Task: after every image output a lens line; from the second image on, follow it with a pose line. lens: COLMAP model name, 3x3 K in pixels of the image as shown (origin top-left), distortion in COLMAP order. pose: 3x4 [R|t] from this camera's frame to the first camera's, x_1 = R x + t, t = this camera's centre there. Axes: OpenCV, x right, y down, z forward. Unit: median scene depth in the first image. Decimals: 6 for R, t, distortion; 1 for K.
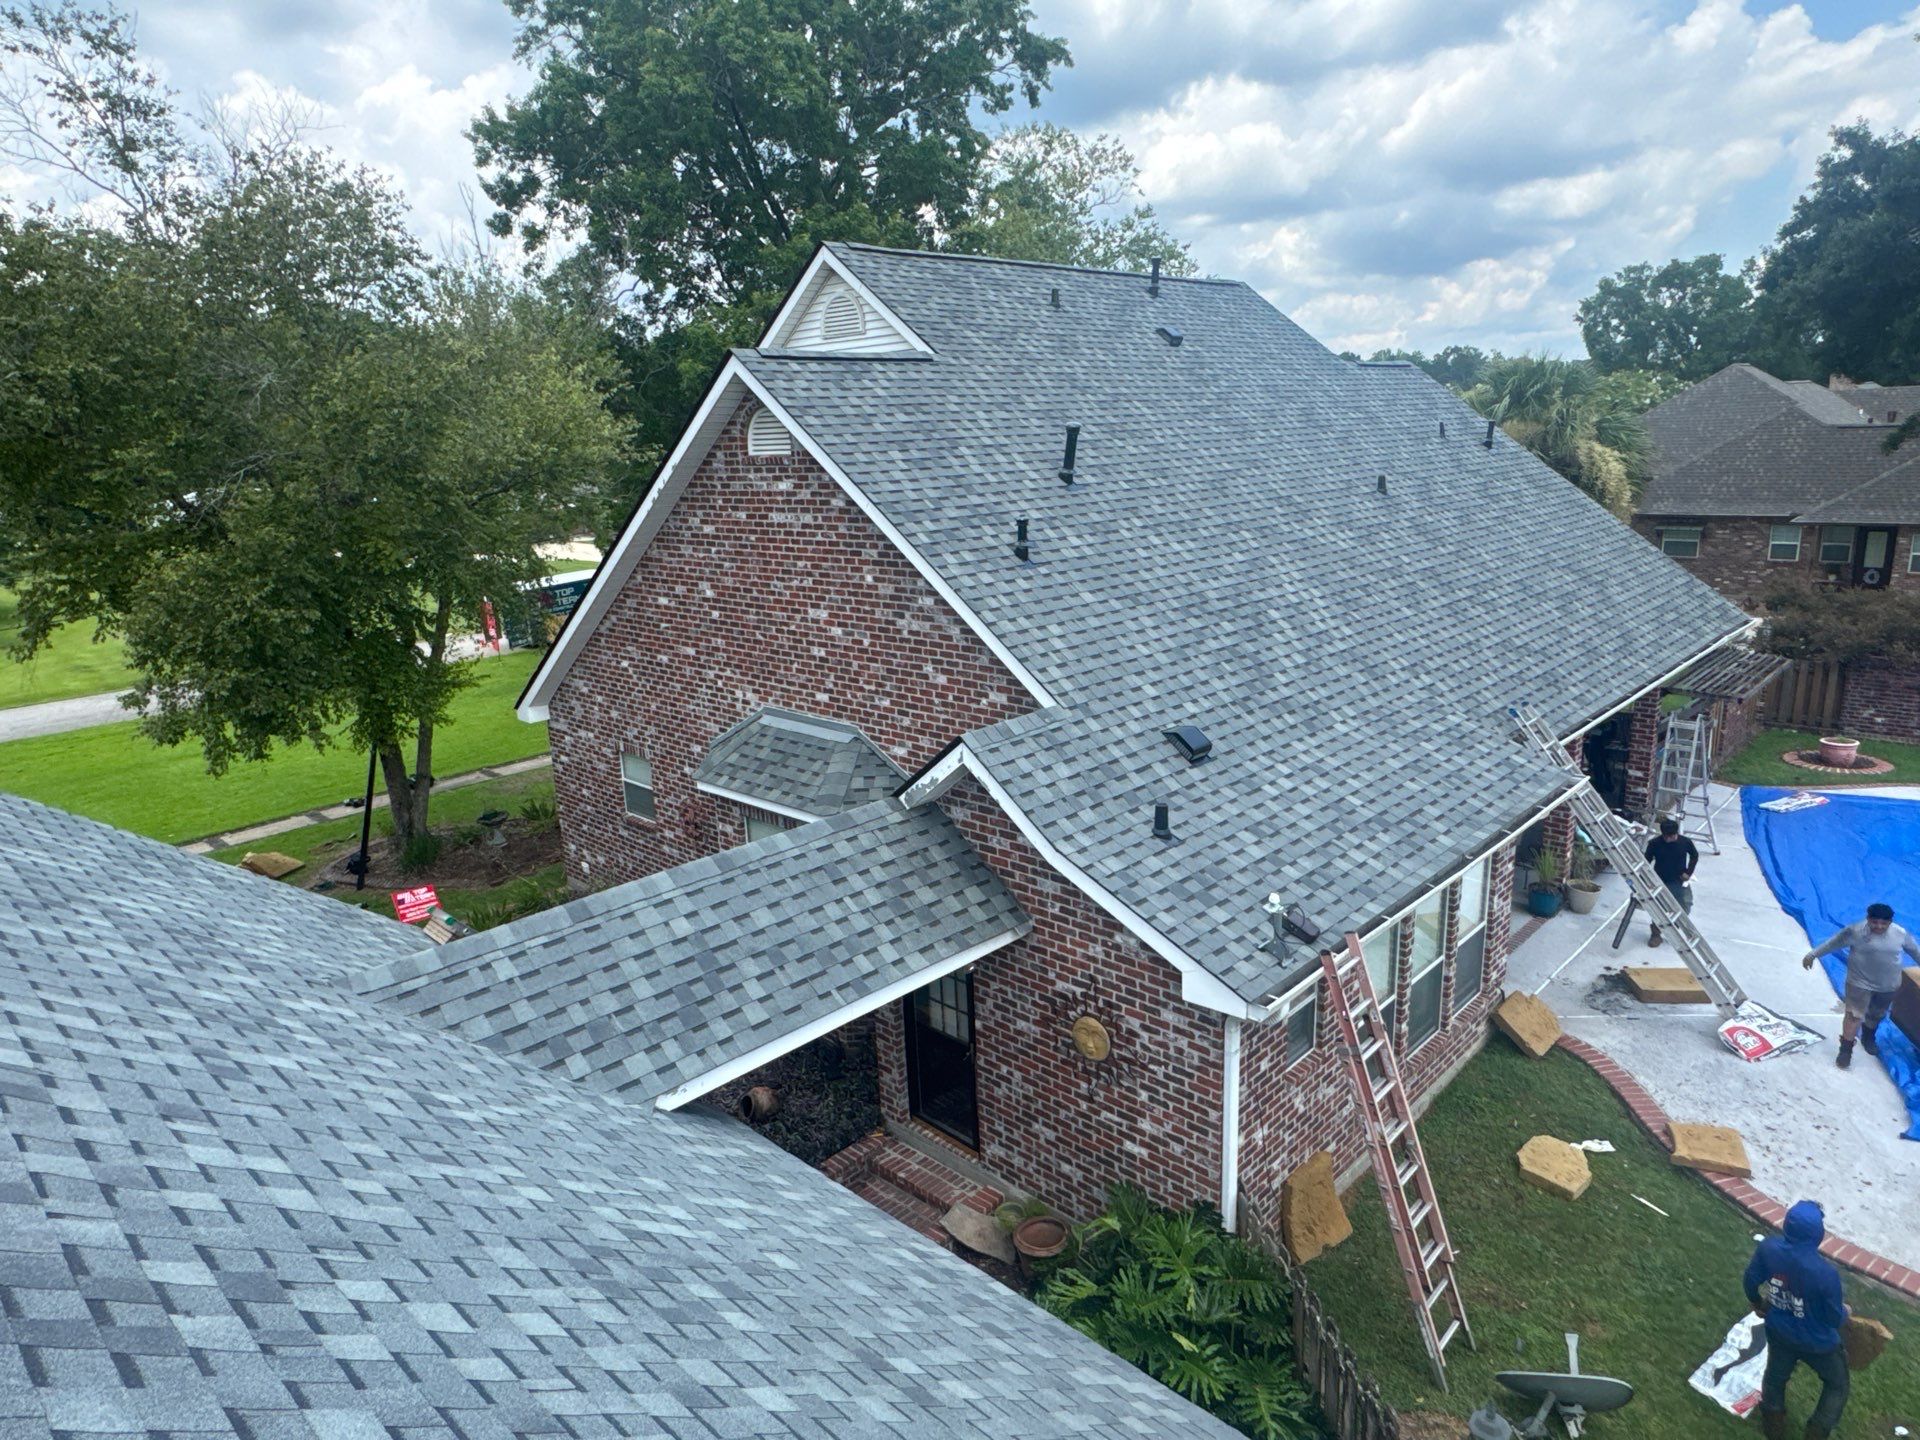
lens RADIAL K [[1183.1, 0, 959.3], [0, 1183.1, 719.4], [0, 0, 1]] dist [0.001352, -0.000770]
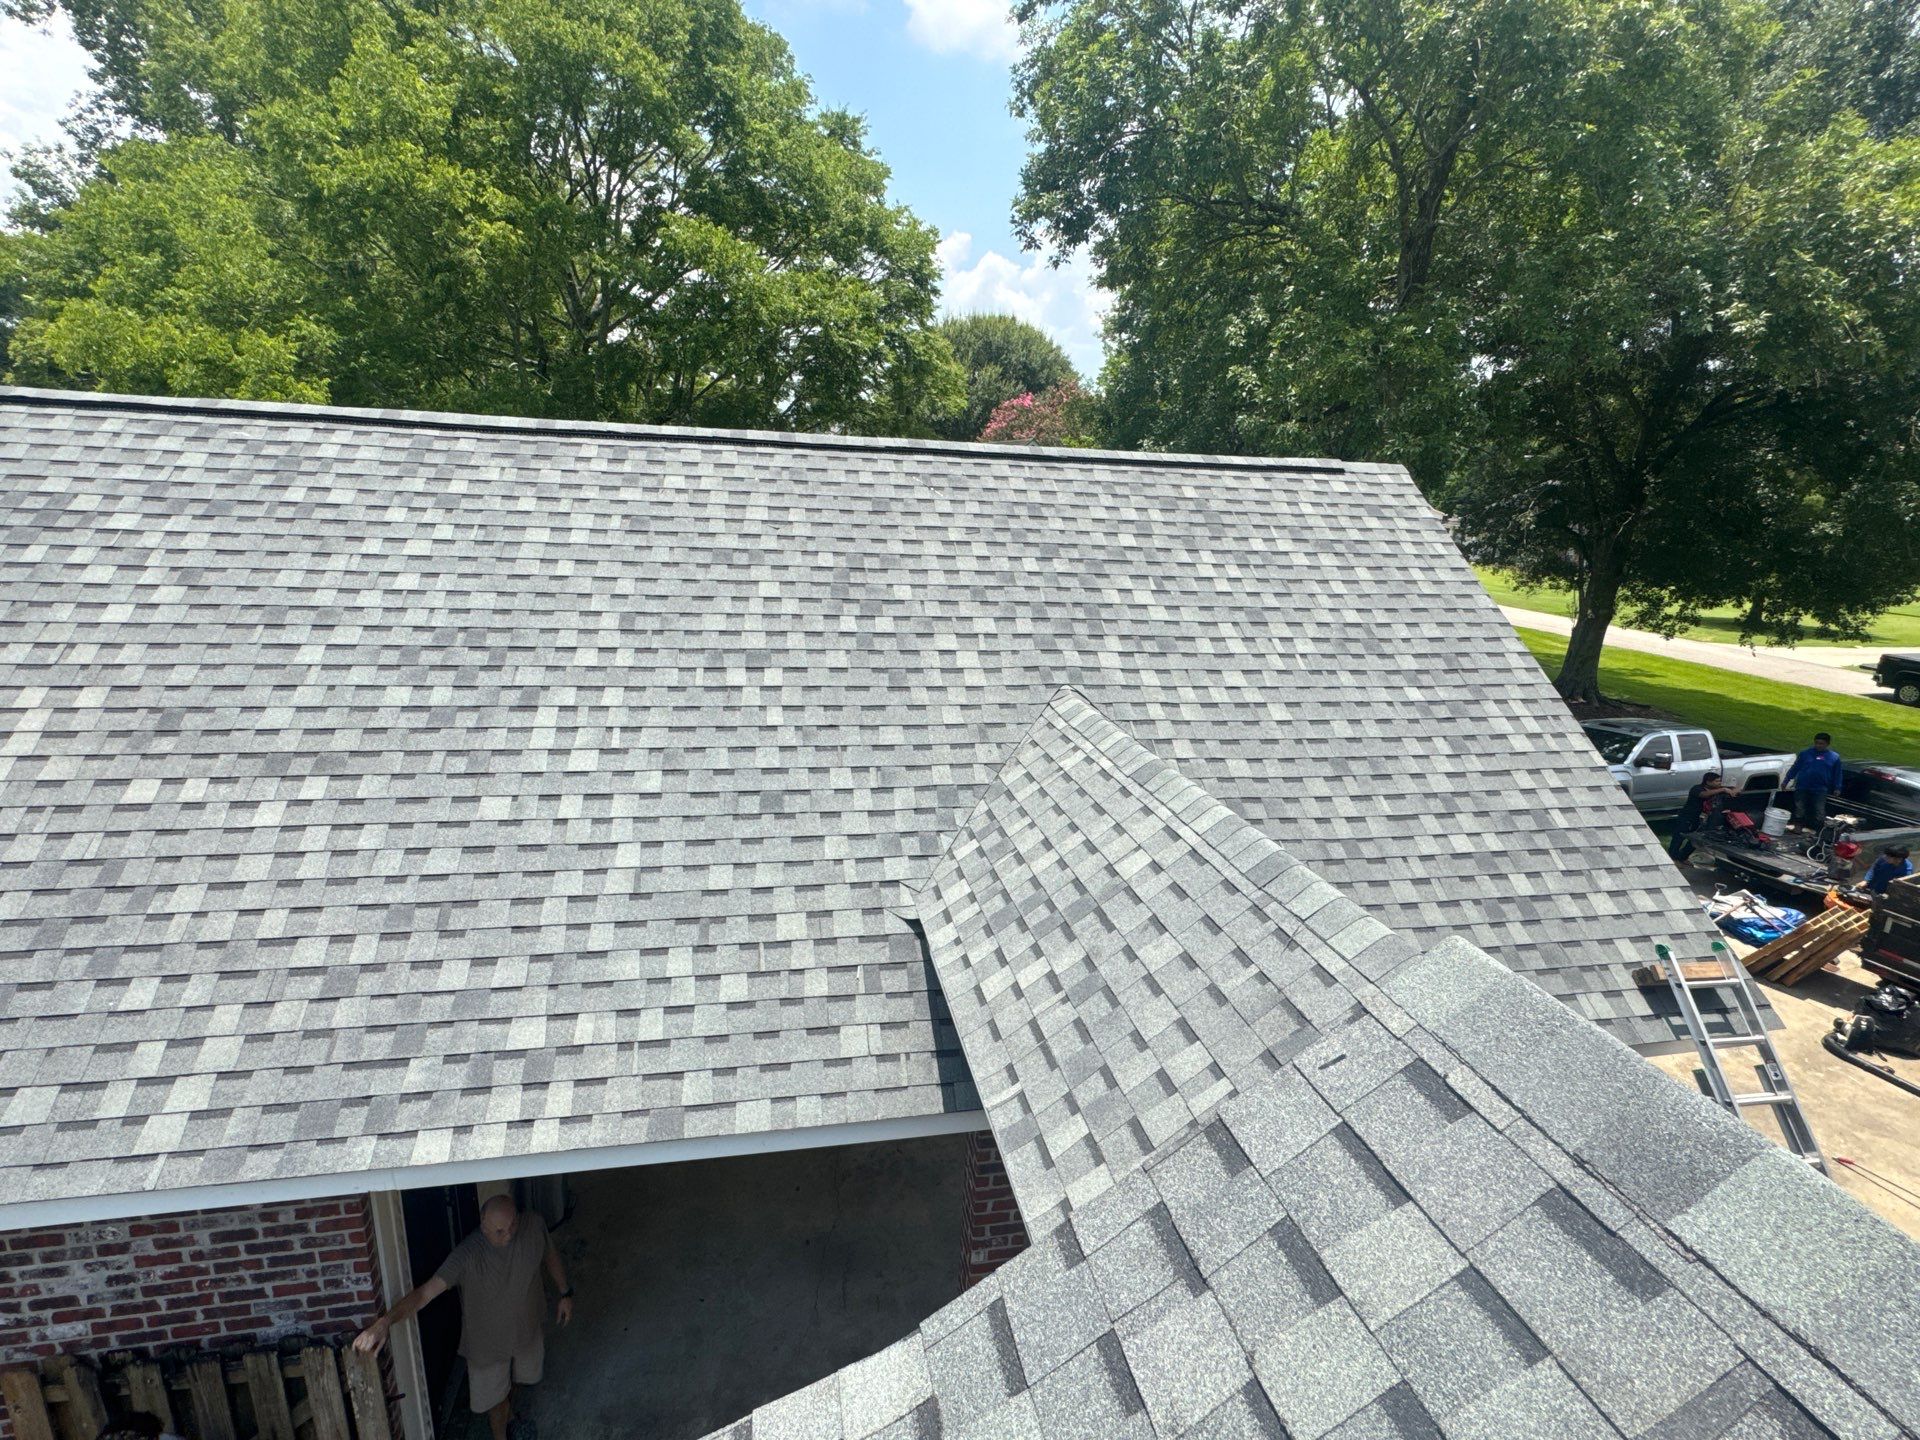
lens RADIAL K [[934.7, 0, 952.9], [0, 934.7, 723.7], [0, 0, 1]] dist [-0.002822, 0.001918]
pose [[-0.576855, 0.223941, -0.785550, 0.104473], [-0.216995, 0.885120, 0.411673, -0.041189], [0.787497, 0.407936, -0.461992, 0.570491]]
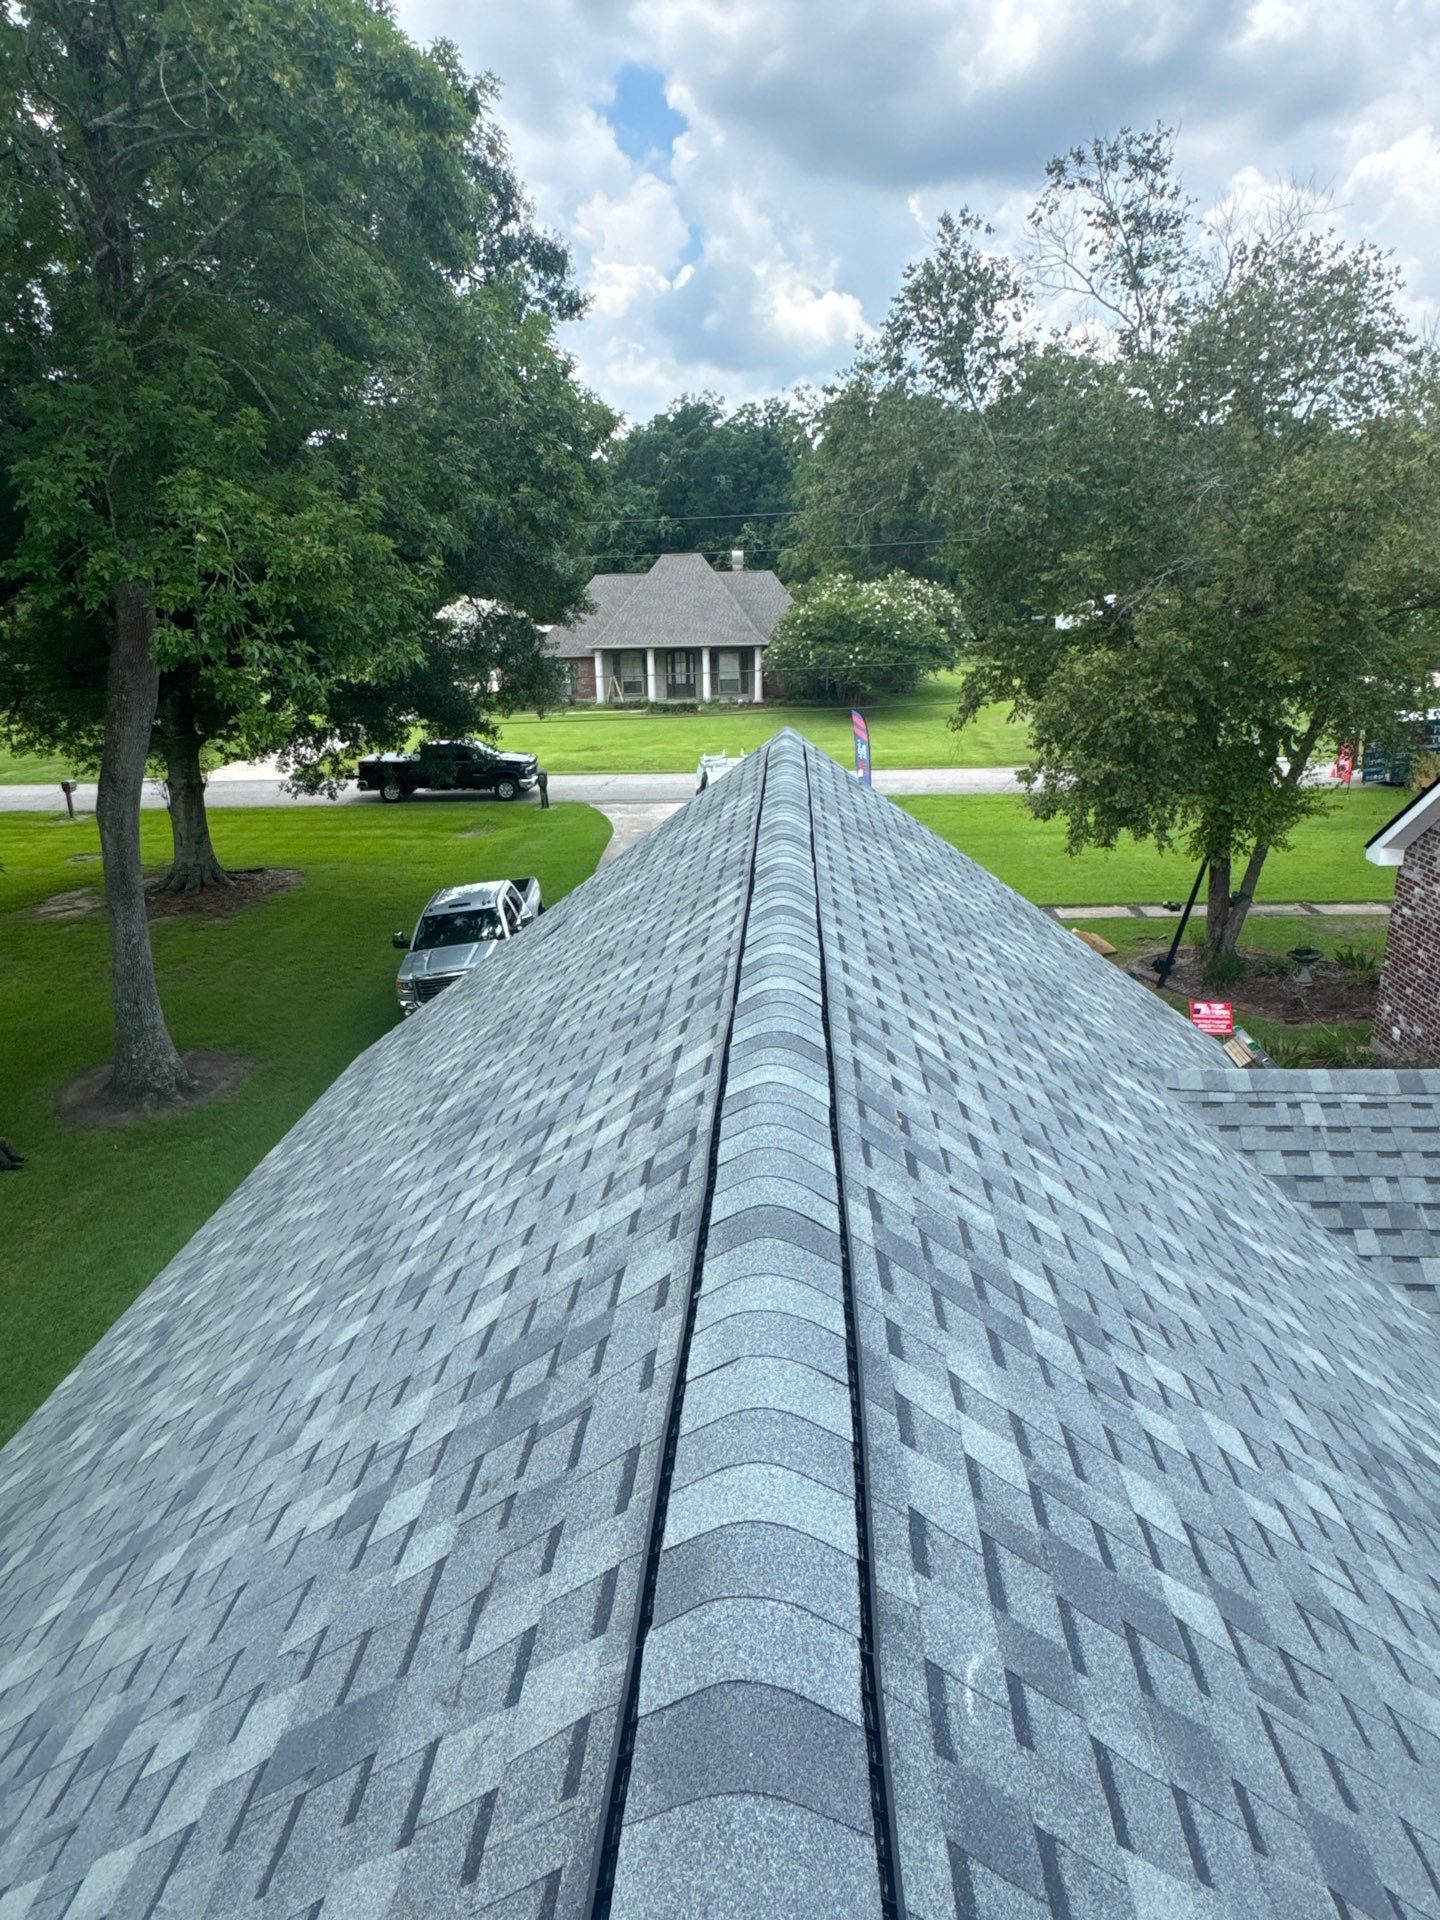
lens RADIAL K [[1183.1, 0, 718.4], [0, 1183.1, 958.4], [0, 0, 1]] dist [0.001352, -0.000770]
pose [[0.649639, 0.258707, -0.714870, -0.022380], [-0.187070, 0.965804, 0.179519, 0.004358], [0.736868, 0.017108, 0.675820, 0.003139]]
